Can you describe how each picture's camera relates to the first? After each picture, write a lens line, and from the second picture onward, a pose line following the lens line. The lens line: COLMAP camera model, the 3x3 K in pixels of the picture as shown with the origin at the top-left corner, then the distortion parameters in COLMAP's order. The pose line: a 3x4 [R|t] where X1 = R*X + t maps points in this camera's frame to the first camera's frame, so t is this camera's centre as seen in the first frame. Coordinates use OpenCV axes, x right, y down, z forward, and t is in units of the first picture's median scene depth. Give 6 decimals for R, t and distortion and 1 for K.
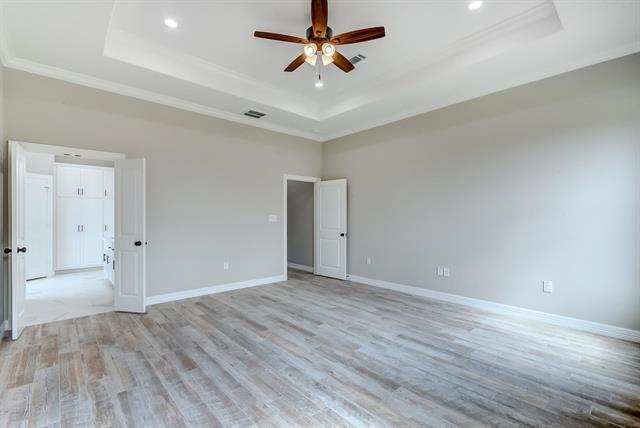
lens RADIAL K [[290.9, 0, 320.4], [0, 290.9, 217.1], [0, 0, 1]] dist [-0.000460, -0.000050]
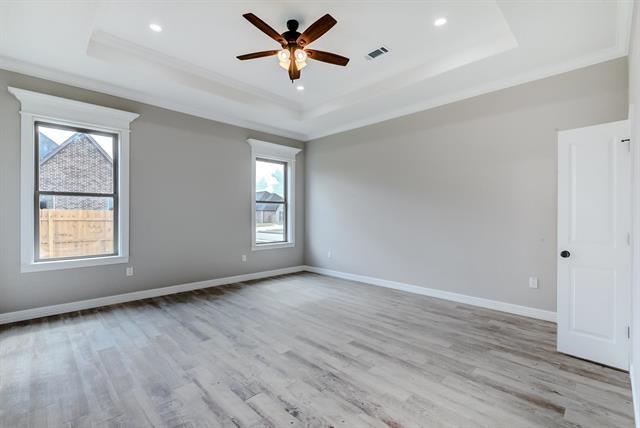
lens RADIAL K [[290.9, 0, 318.5], [0, 290.9, 215.3], [0, 0, 1]] dist [-0.000460, -0.000050]
pose [[-0.999387, -0.005825, -0.034510, -0.059003], [-0.005695, 0.999976, -0.003849, 0.006209], [0.034531, -0.003650, -0.999397, 2.020527]]
